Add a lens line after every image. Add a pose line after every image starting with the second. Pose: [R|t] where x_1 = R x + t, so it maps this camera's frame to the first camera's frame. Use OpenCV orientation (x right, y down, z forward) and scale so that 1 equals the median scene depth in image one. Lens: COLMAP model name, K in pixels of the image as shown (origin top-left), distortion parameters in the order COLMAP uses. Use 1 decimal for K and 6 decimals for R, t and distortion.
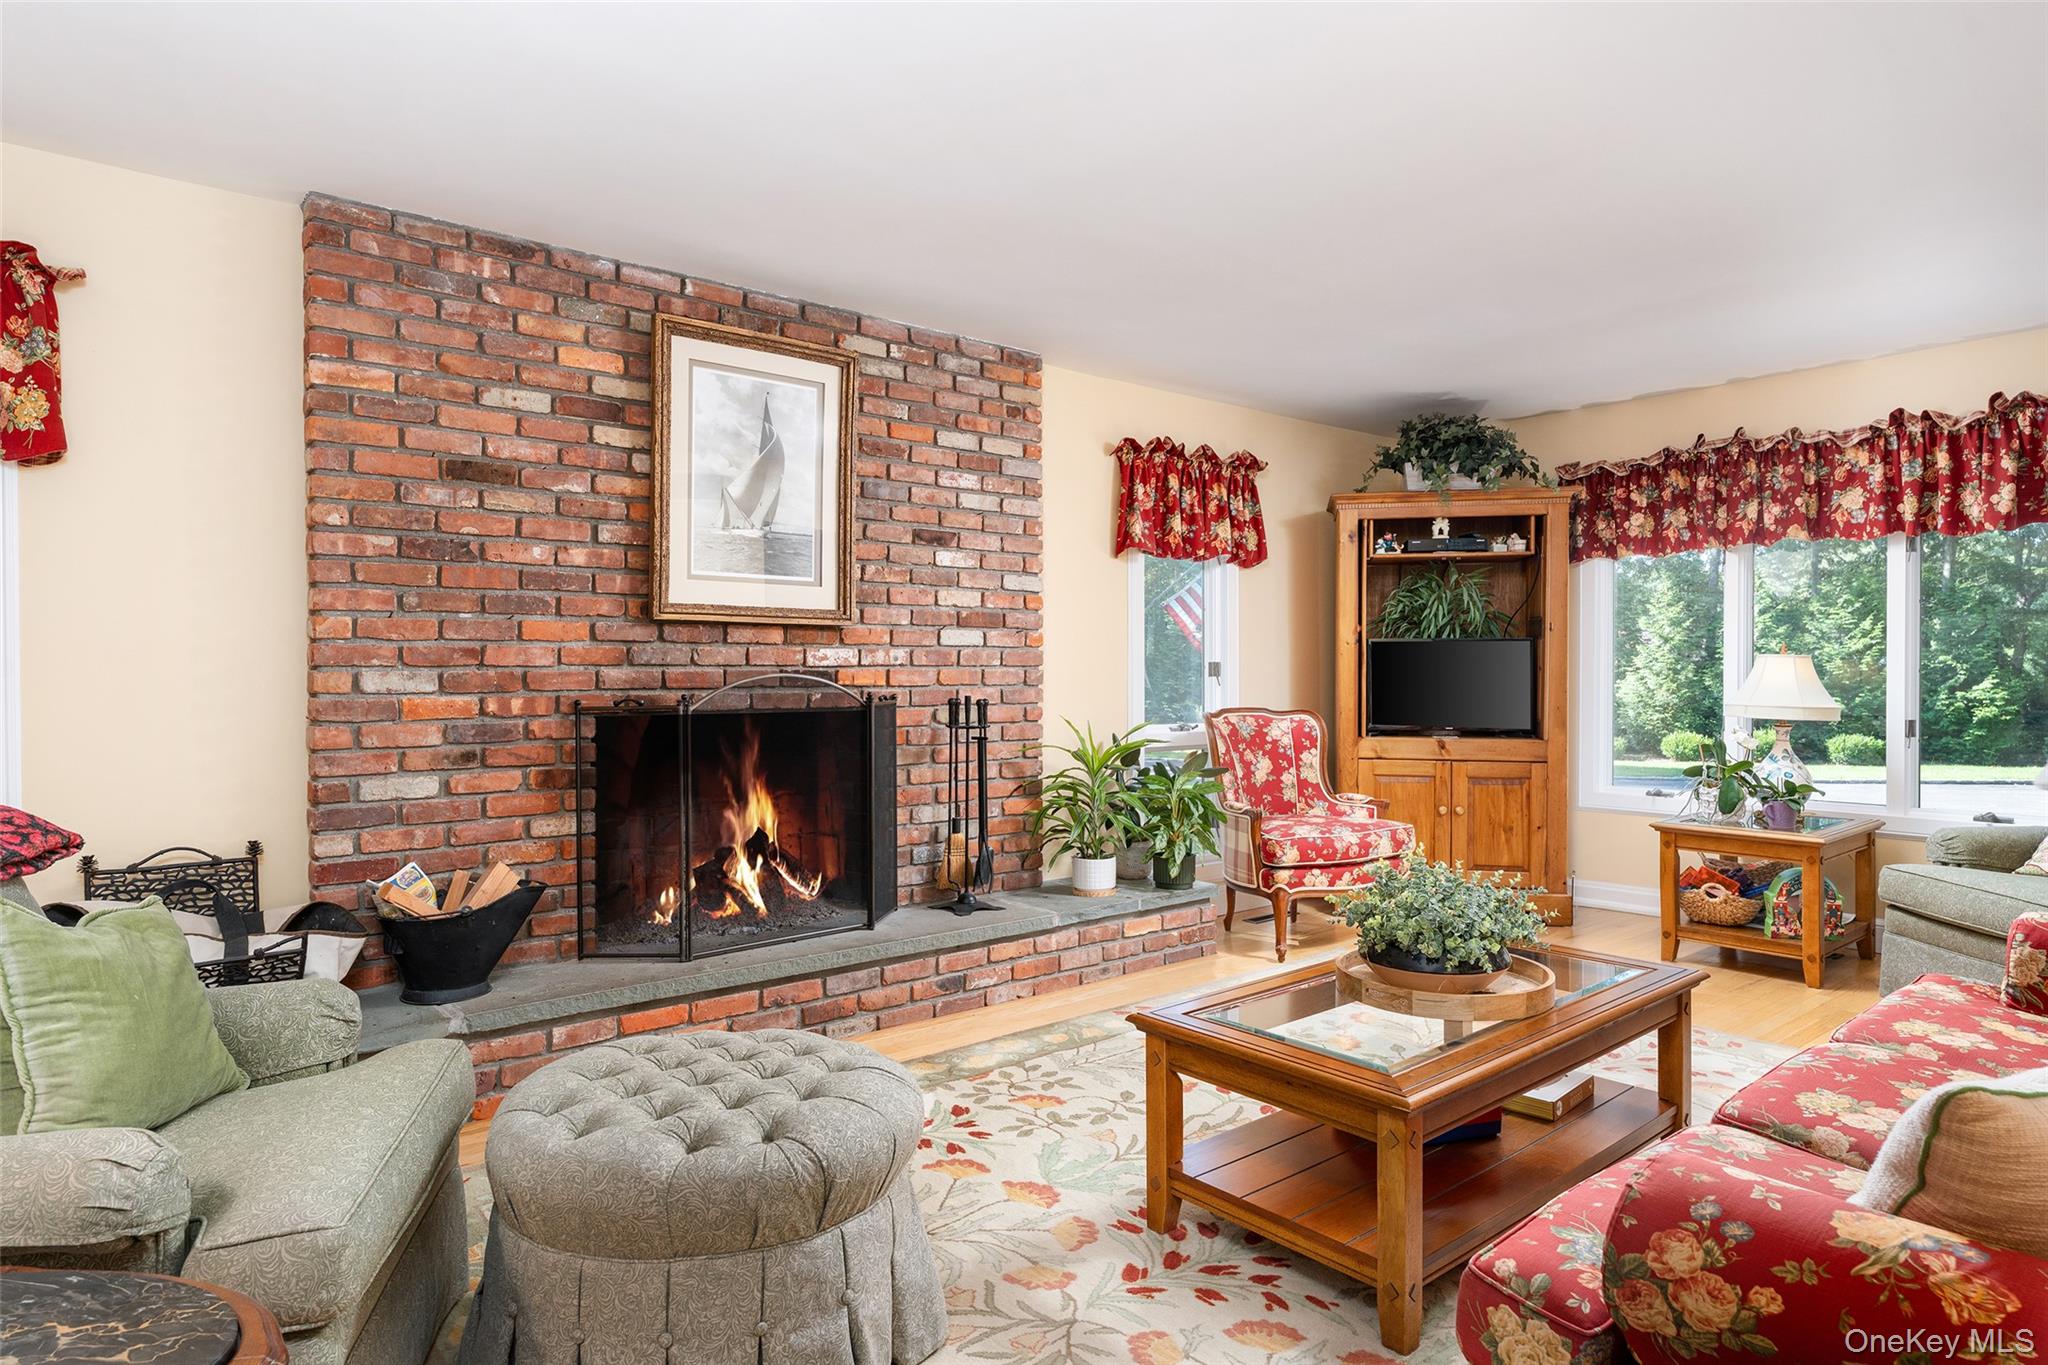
lens RADIAL K [[1185.0, 0, 1024.0], [0, 1185.0, 682.5], [0, 0, 1]] dist [0.000671, -0.000388]
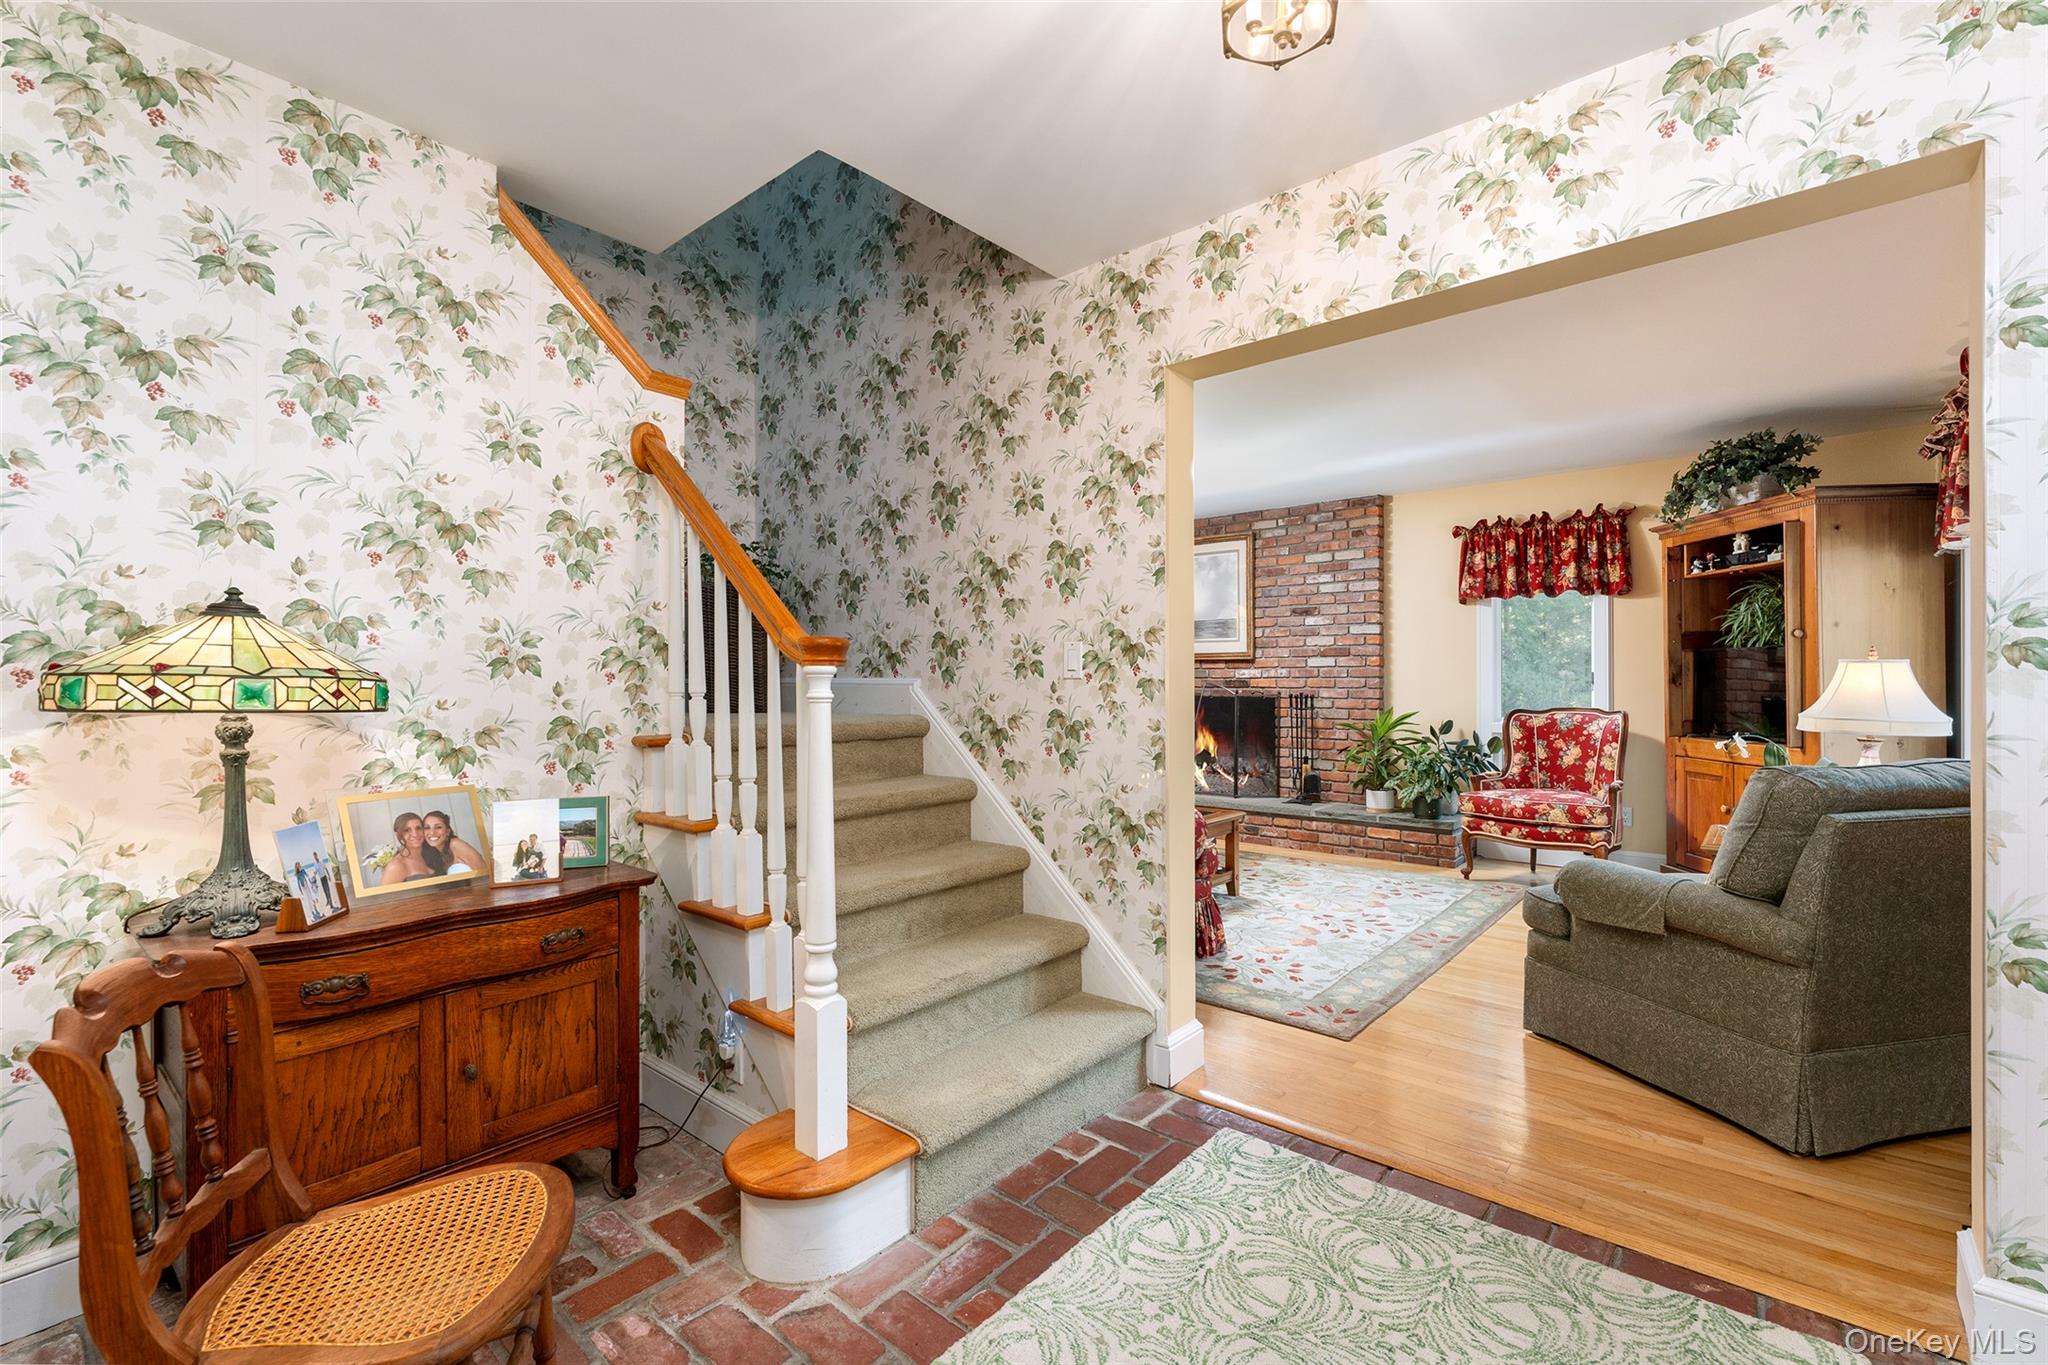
lens RADIAL K [[886.4, 0, 1019.5], [0, 886.4, 688.1], [0, 0, 1]] dist [-0.000069, -0.000052]
pose [[0.176877, 0.006034, -0.984214, 1.317780], [-0.009626, 0.999944, 0.004400, 0.001883], [0.984186, 0.008696, 0.176925, 0.297582]]
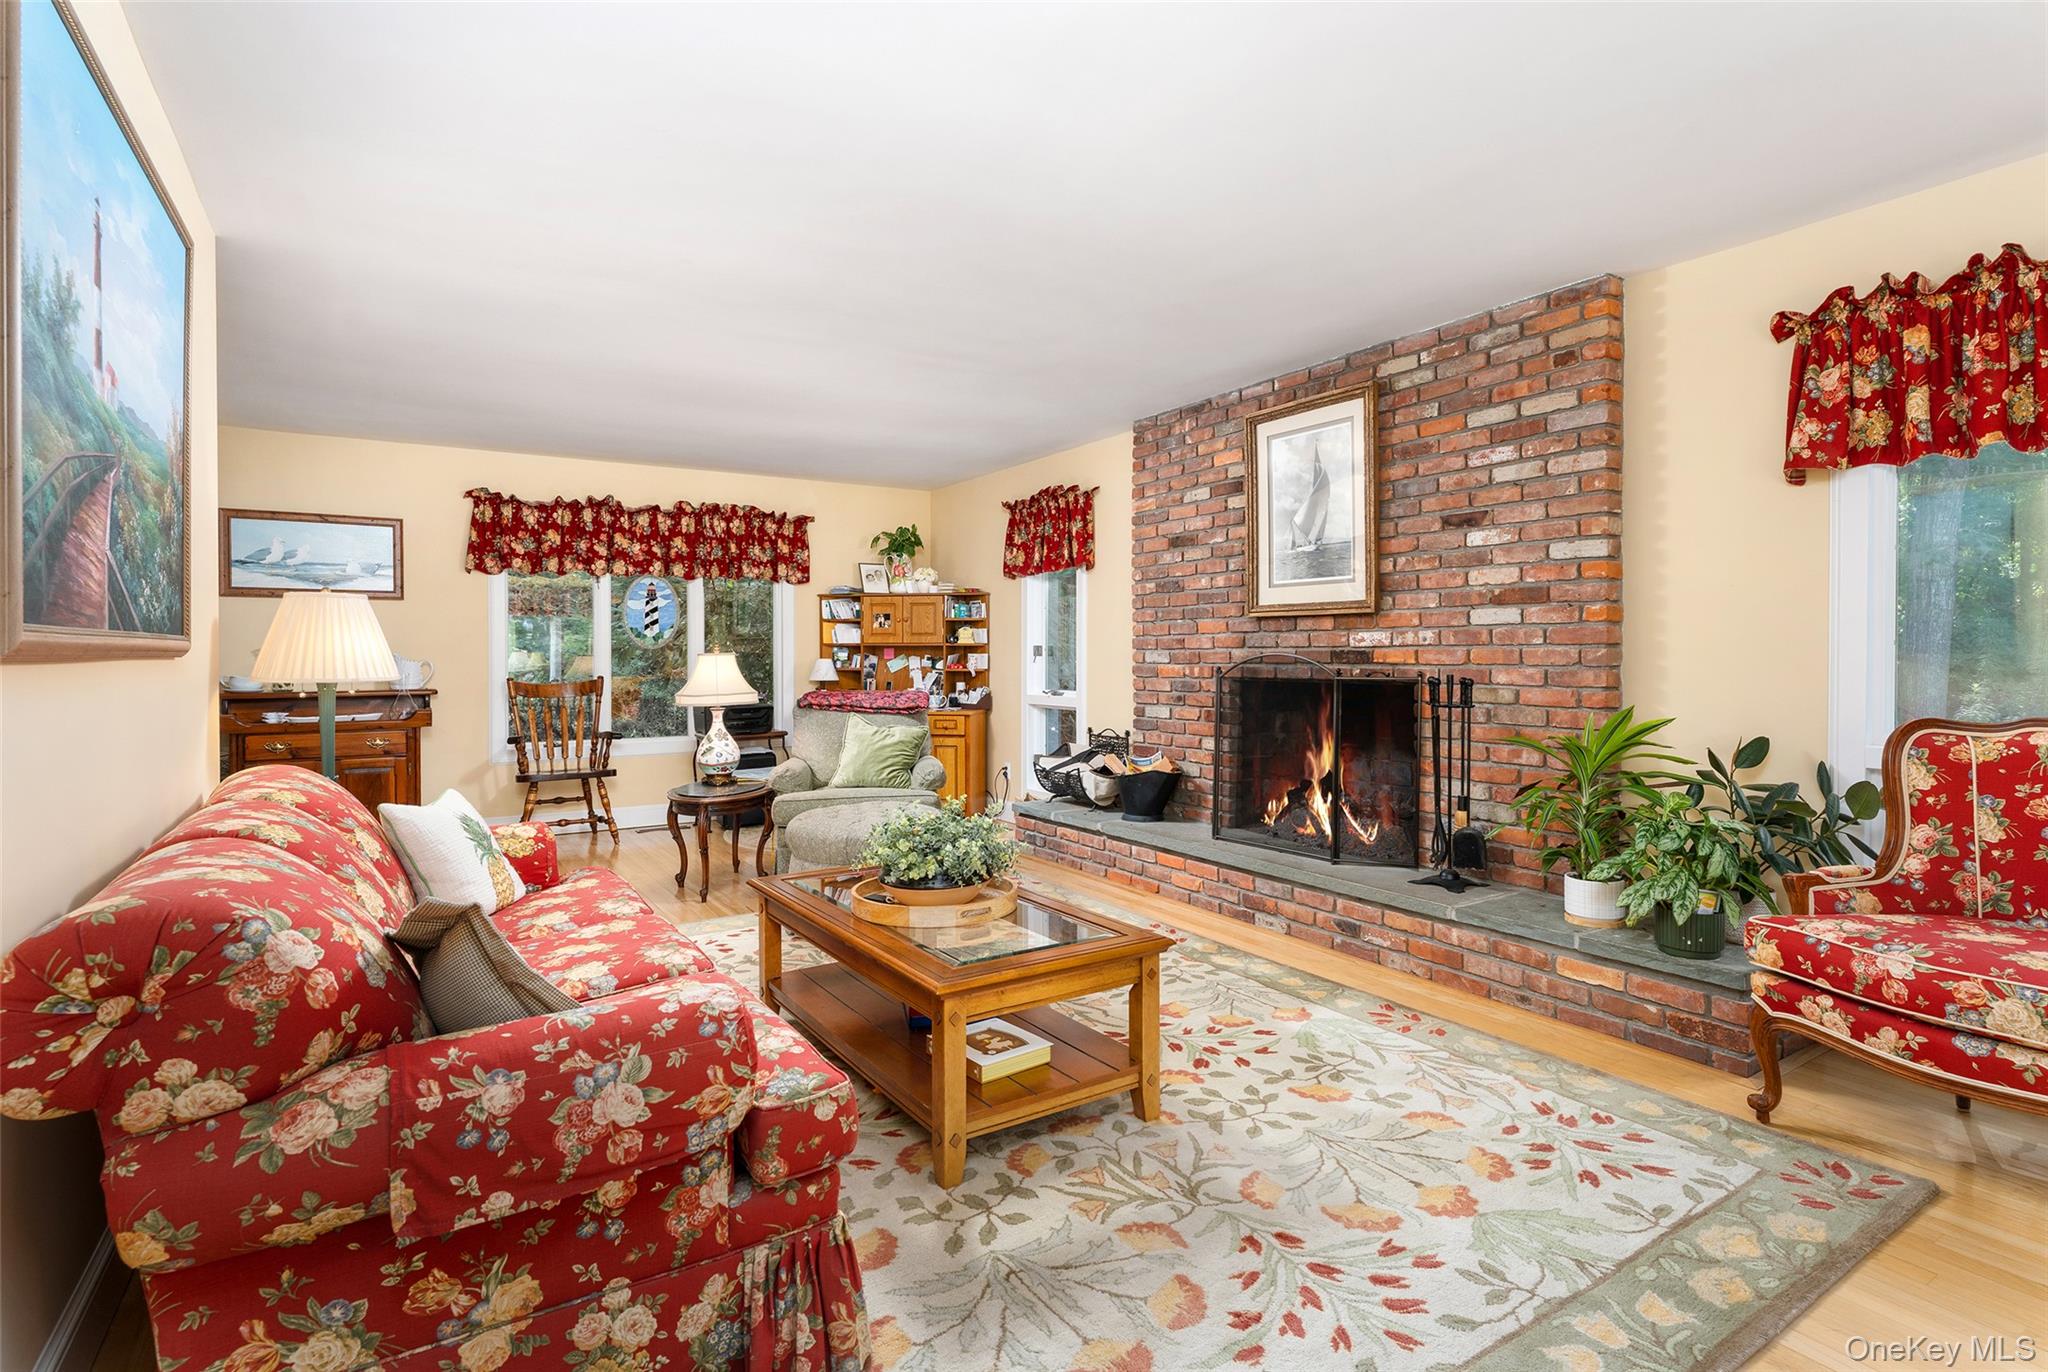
lens RADIAL K [[989.7, 0, 1040.5], [0, 989.7, 670.3], [0, 0, 1]] dist [0.009679, -0.007257]
pose [[-0.106645, 0.016337, -0.994163, 0.848881], [-0.009748, 0.999800, 0.017476, -0.003962], [0.994249, 0.011555, -0.106465, 0.755335]]
